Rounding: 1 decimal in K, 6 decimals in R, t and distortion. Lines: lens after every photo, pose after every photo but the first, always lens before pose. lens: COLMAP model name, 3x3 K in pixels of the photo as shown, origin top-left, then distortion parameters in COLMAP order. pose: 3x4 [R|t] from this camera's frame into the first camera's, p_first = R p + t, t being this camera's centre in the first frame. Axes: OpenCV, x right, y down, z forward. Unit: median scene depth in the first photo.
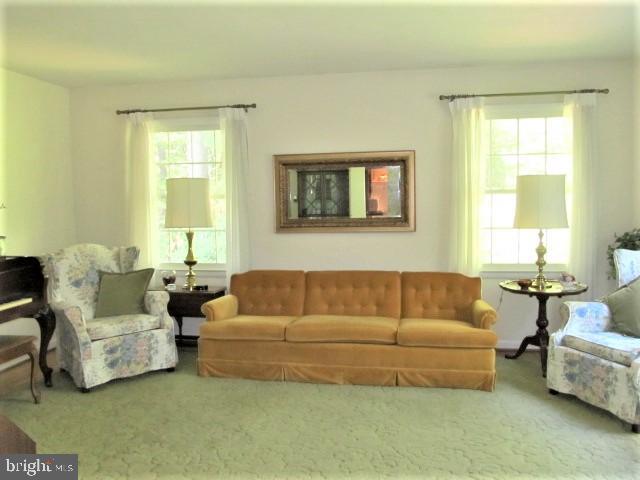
lens RADIAL K [[530.9, 0, 320.0], [0, 530.9, 240.0], [0, 0, 1]] dist [-0.058361, 0.009944]
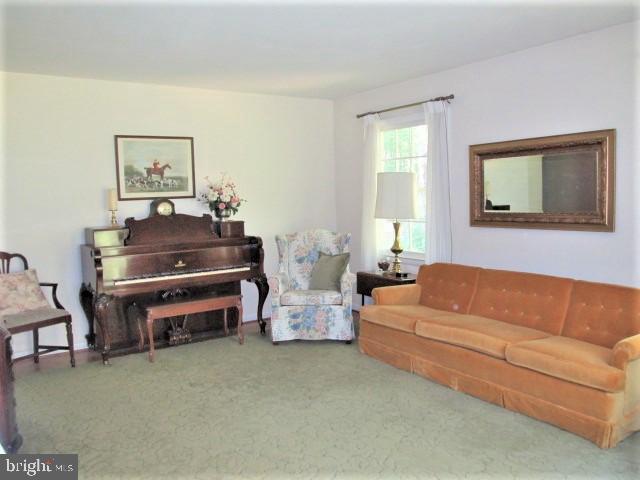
lens RADIAL K [[530.9, 0, 320.0], [0, 530.9, 240.0], [0, 0, 1]] dist [-0.058361, 0.009944]
pose [[0.684189, 0.057749, -0.727015, 0.491018], [-0.036489, 0.998322, 0.044960, -0.024901], [0.728392, -0.004233, 0.685148, 0.164441]]
